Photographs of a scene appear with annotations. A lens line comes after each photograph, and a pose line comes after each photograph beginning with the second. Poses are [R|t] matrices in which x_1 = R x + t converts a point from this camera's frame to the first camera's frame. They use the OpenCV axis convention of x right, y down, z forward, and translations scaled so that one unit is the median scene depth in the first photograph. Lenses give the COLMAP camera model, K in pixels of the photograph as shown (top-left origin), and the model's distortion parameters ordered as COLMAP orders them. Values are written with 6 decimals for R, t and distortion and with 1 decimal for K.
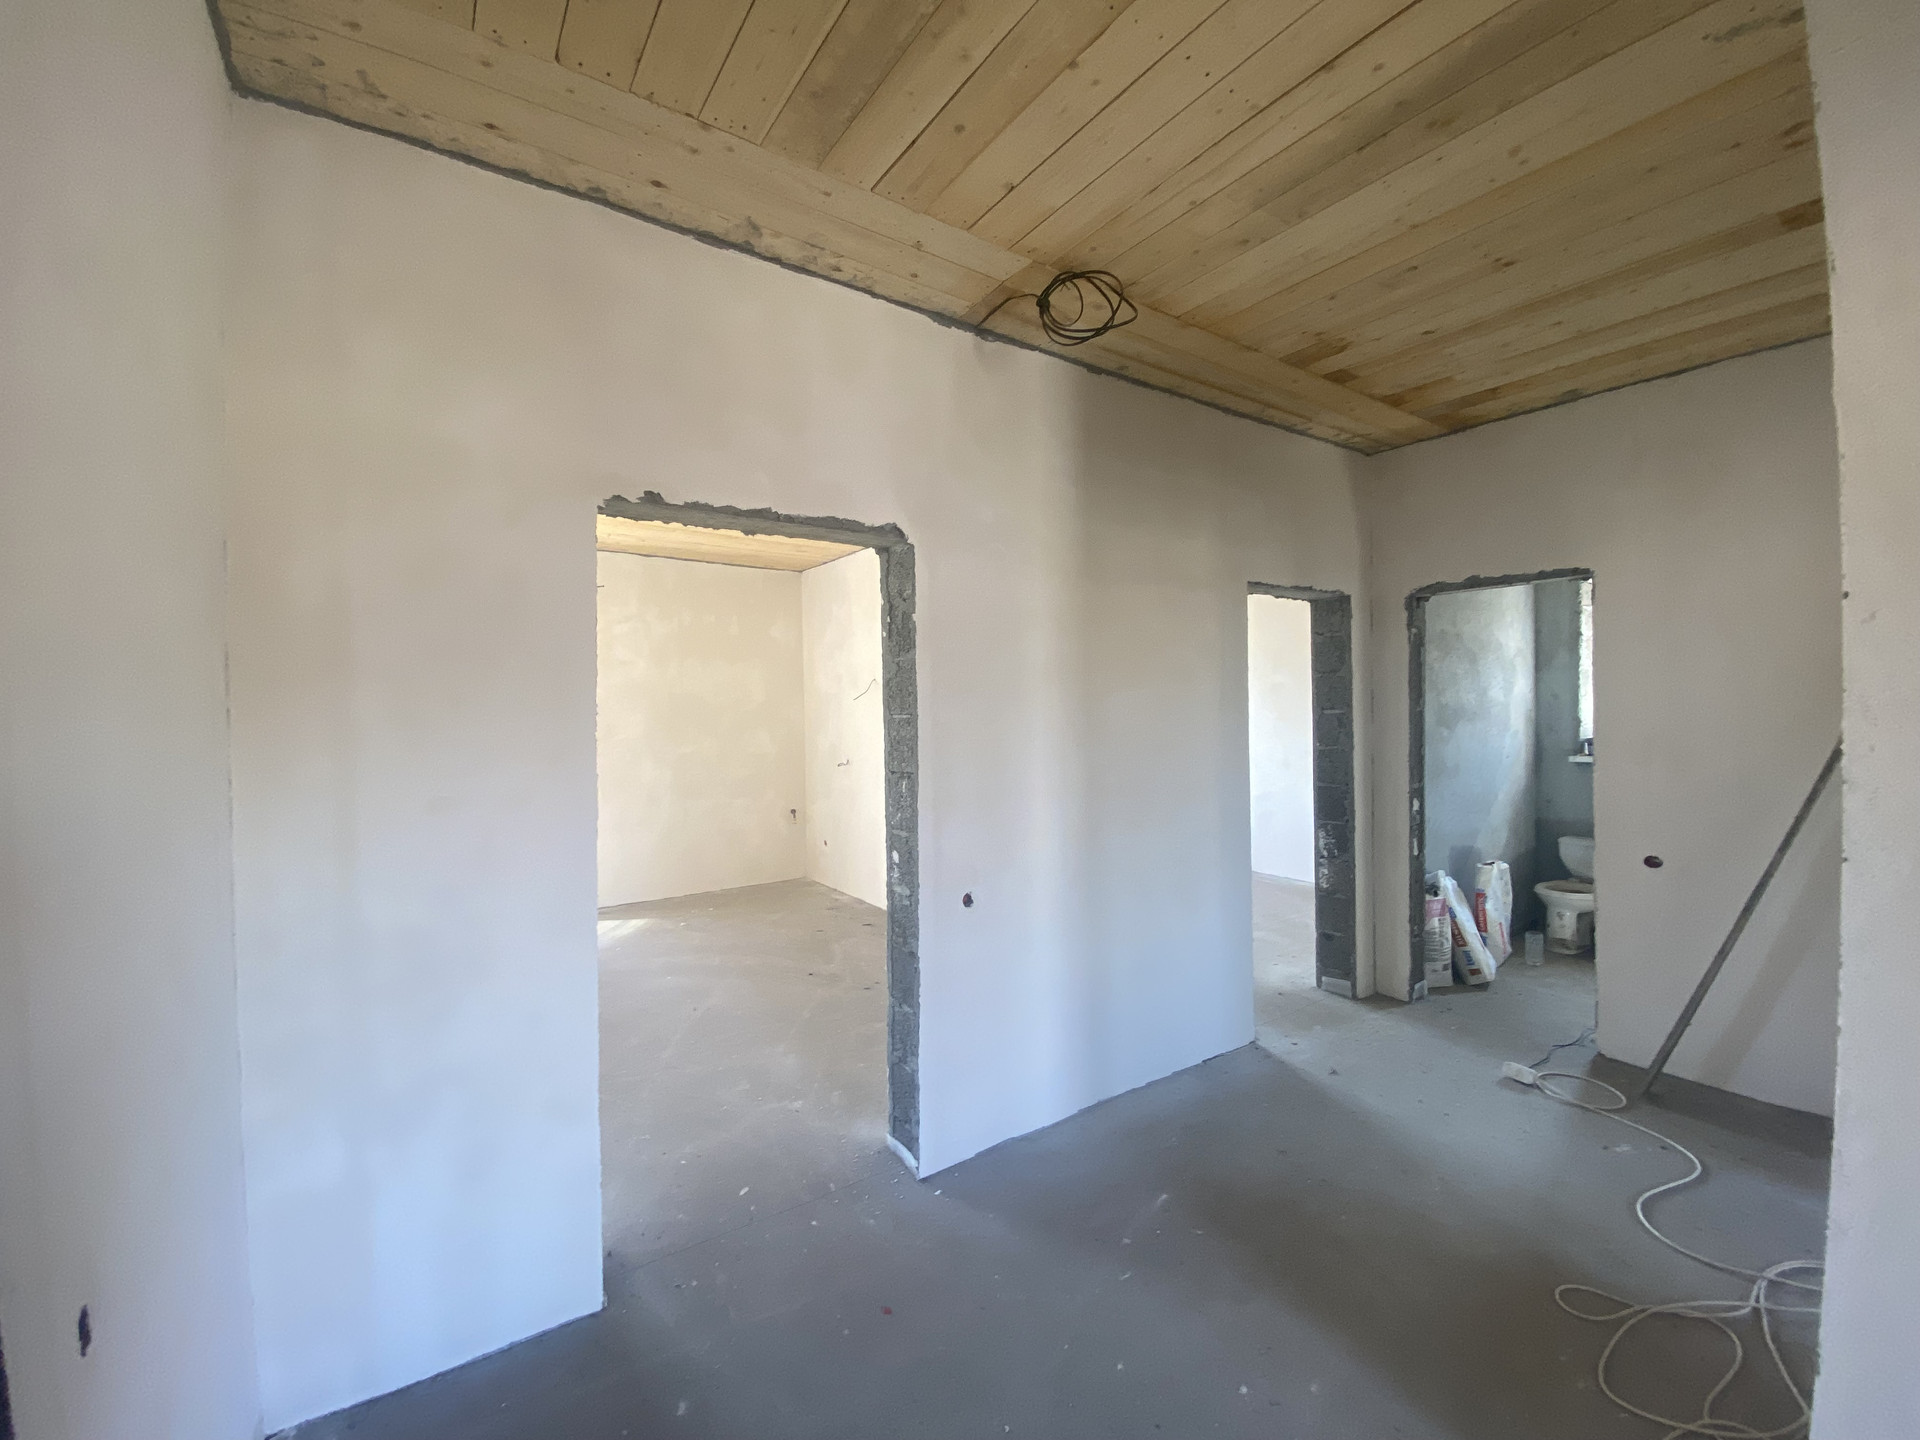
lens RADIAL K [[775.9, 0, 956.9], [0, 775.9, 715.5], [0, 0, 1]] dist [0.021560, -0.020086]
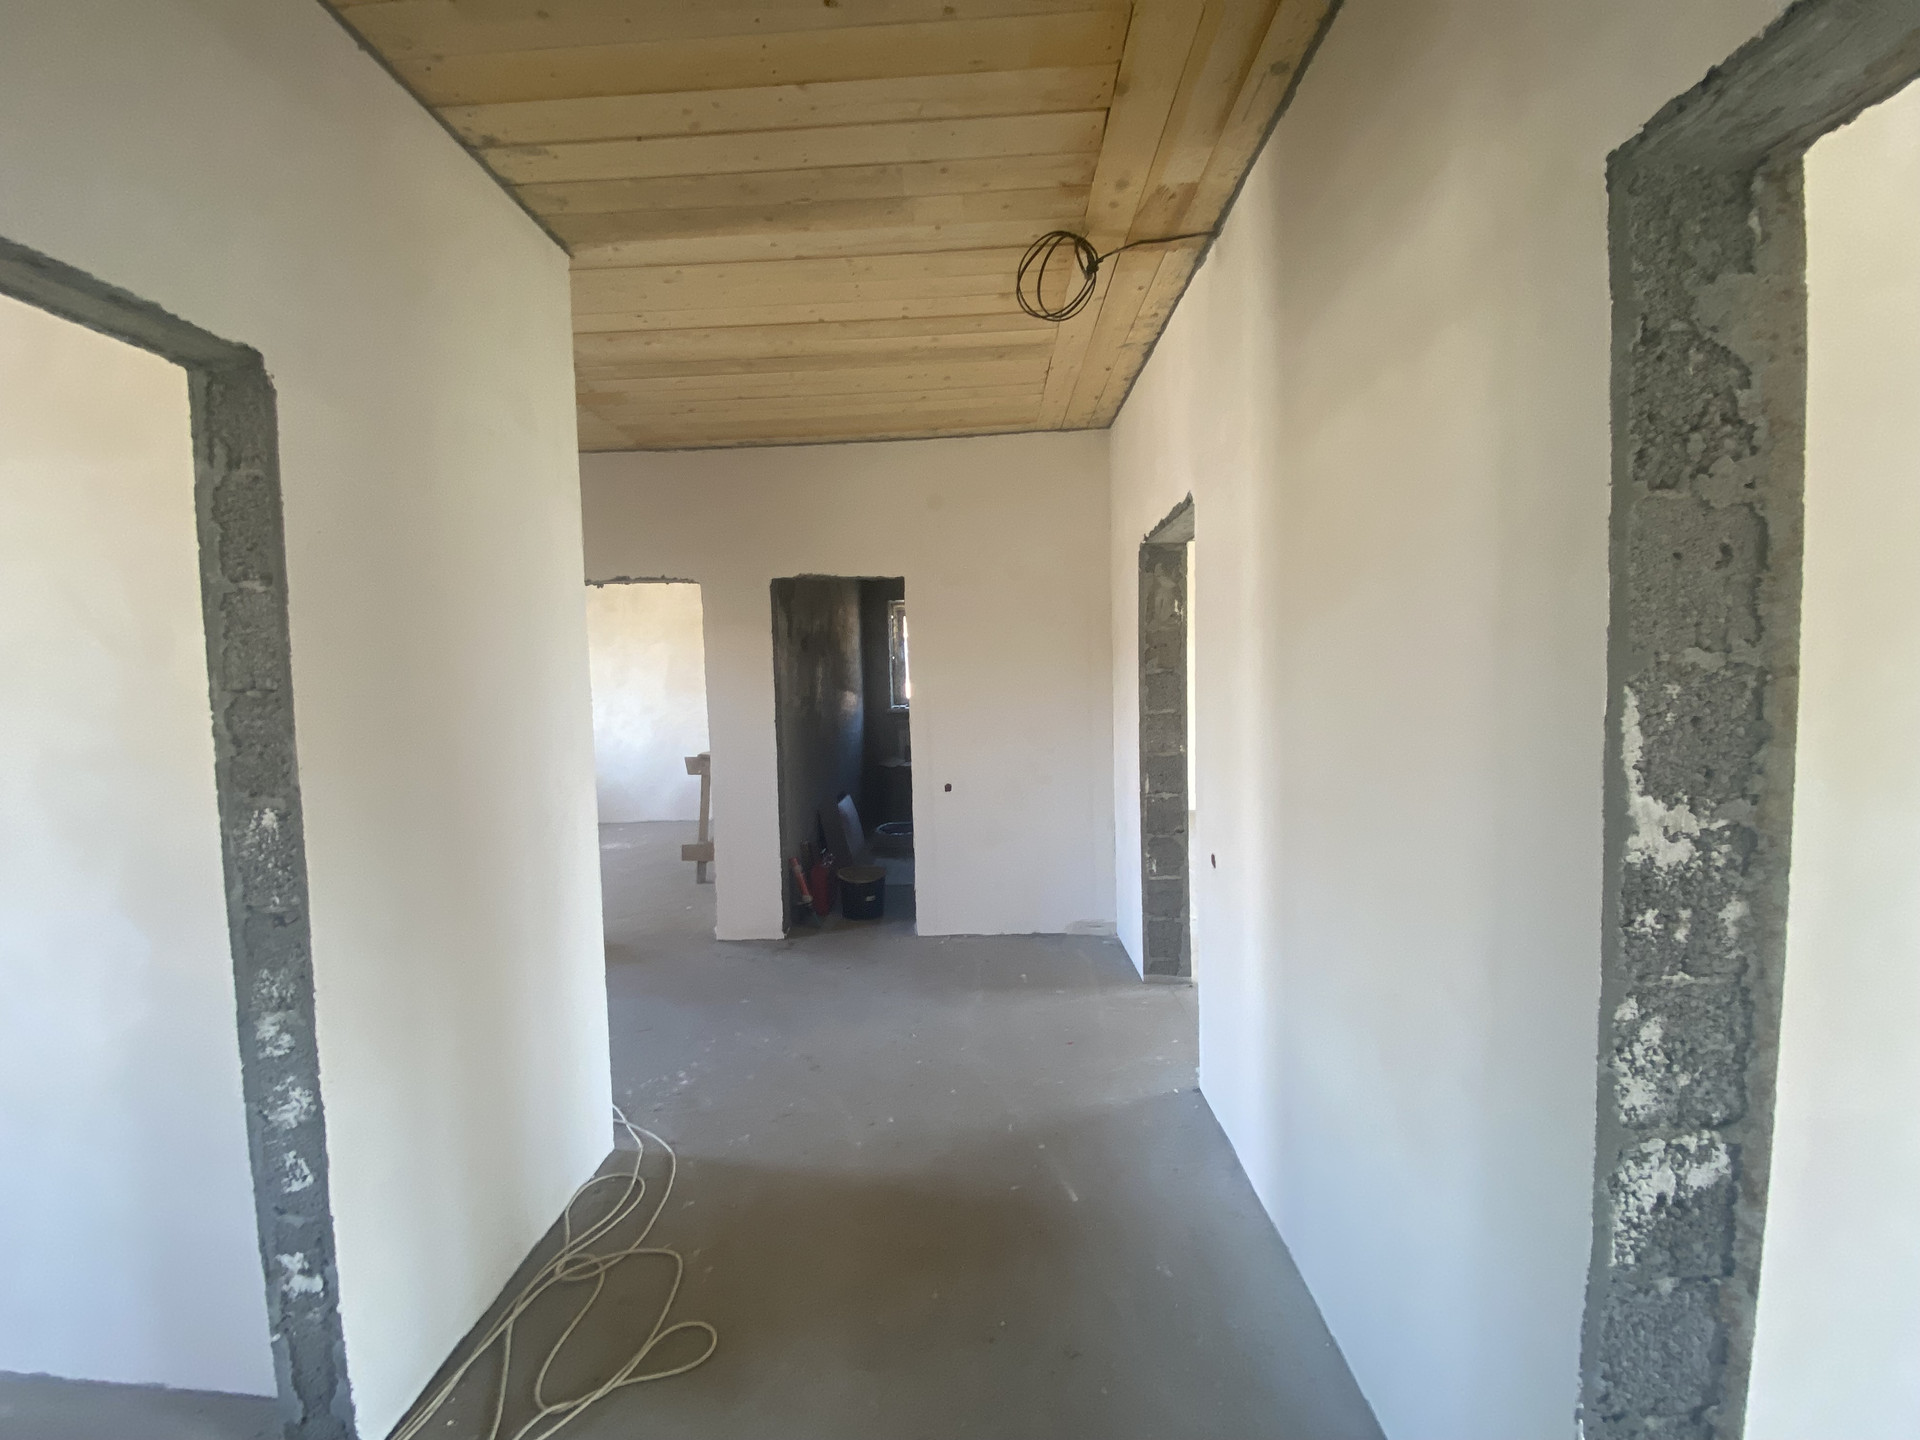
lens RADIAL K [[775.9, 0, 956.9], [0, 775.9, 715.5], [0, 0, 1]] dist [0.021560, -0.020086]
pose [[-0.586676, 0.069670, -0.806819, 0.796168], [0.023210, 0.997330, 0.069244, -0.011469], [0.809489, 0.021898, -0.586726, 1.075428]]
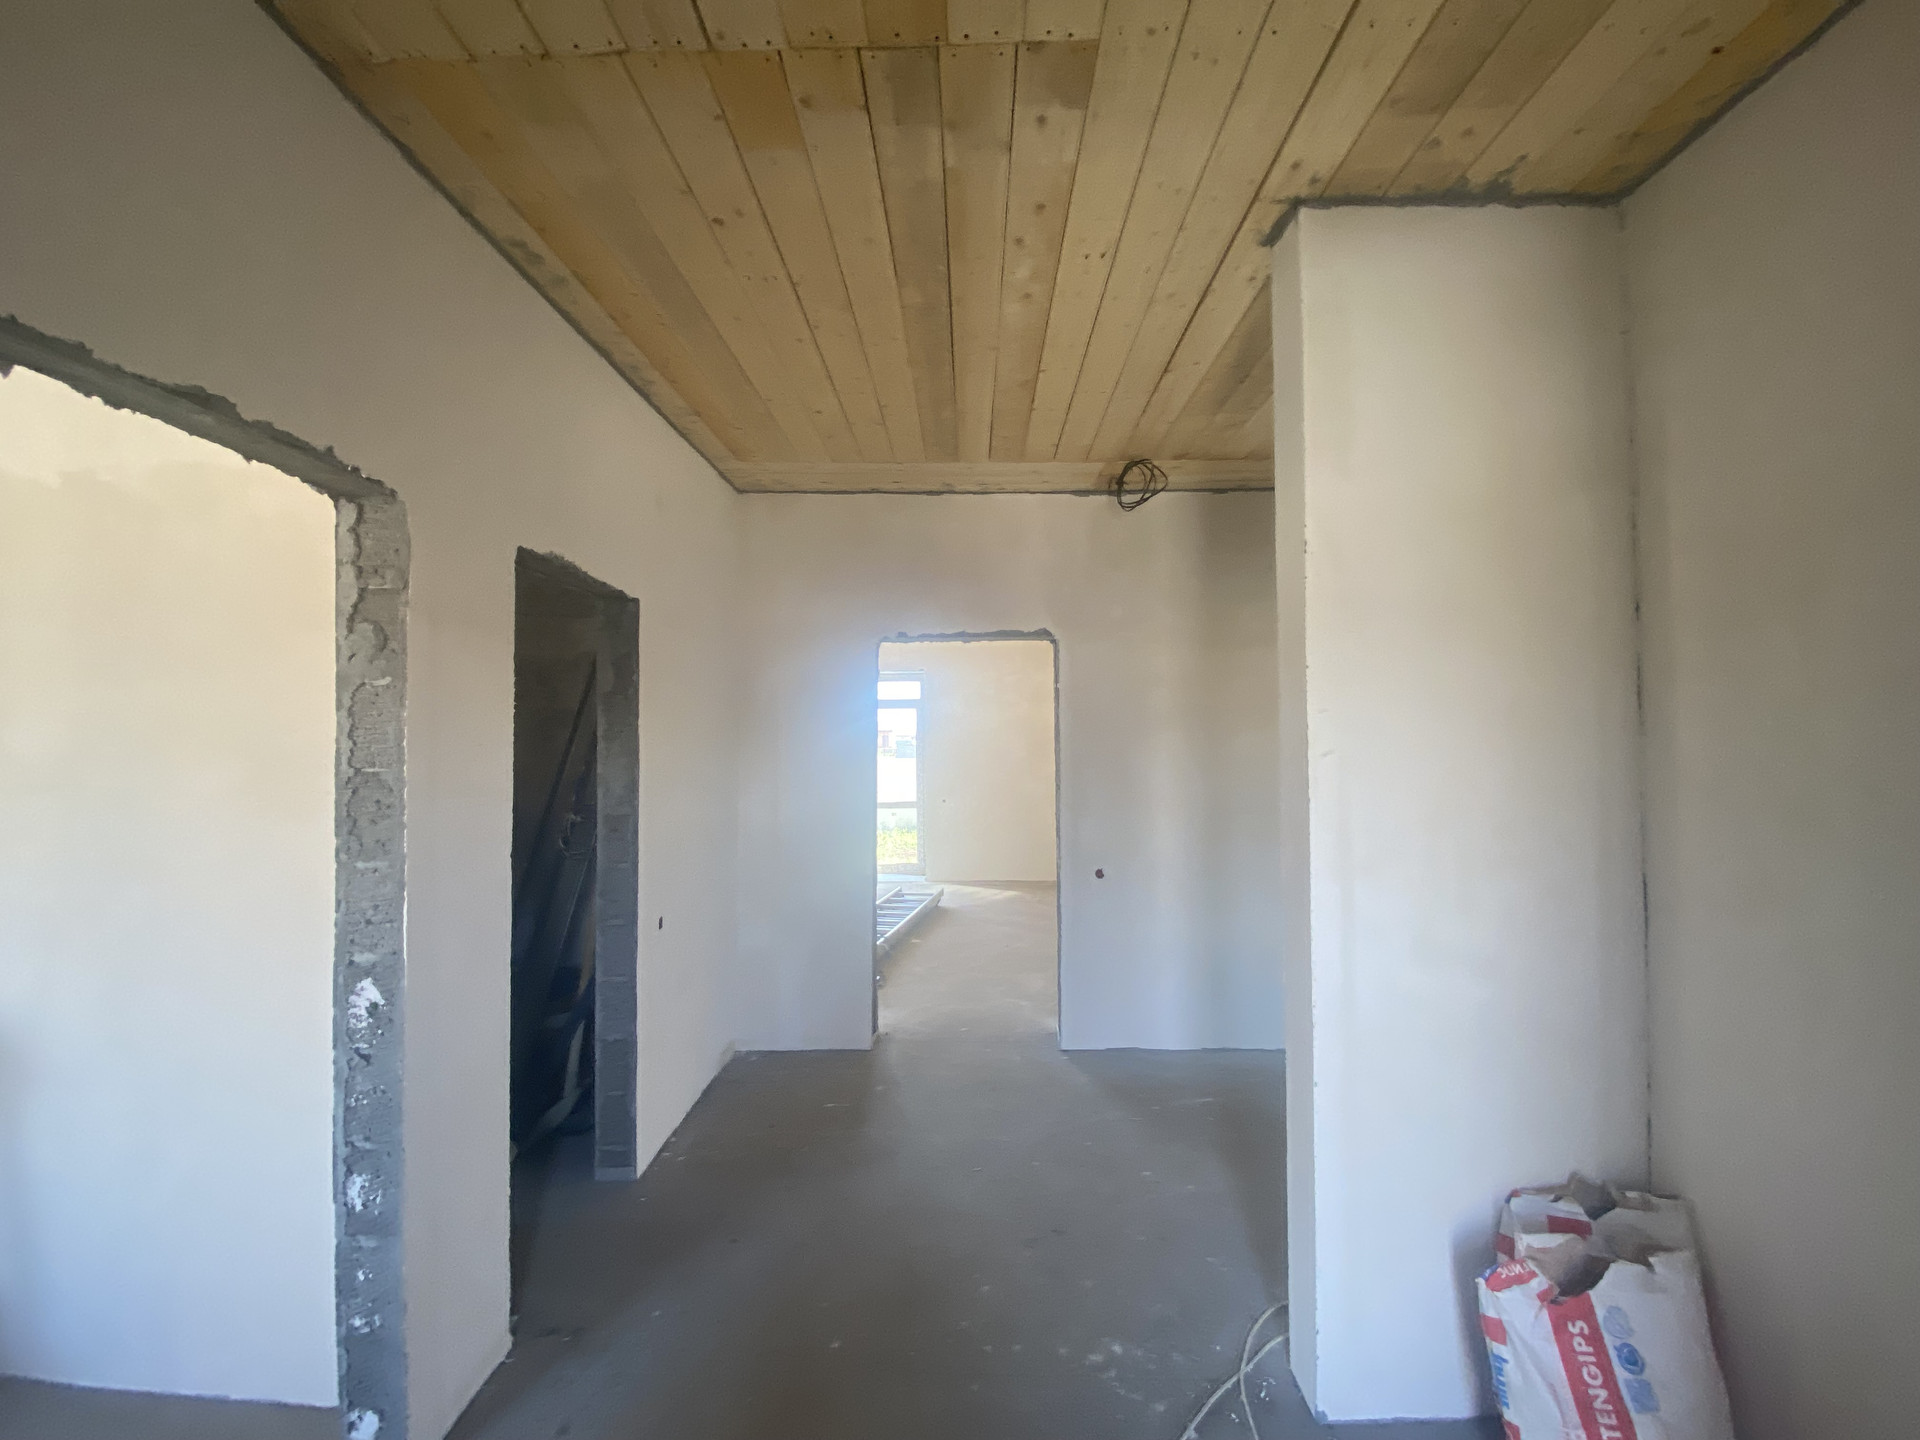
lens RADIAL K [[771.4, 0, 963.1], [0, 771.4, 718.5], [0, 0, 1]] dist [-0.010865, -0.008779]
pose [[0.819815, -0.005219, -0.572605, 0.523841], [-0.013263, 0.999517, -0.028100, -0.011316], [0.572475, 0.030631, 0.819350, -0.297463]]
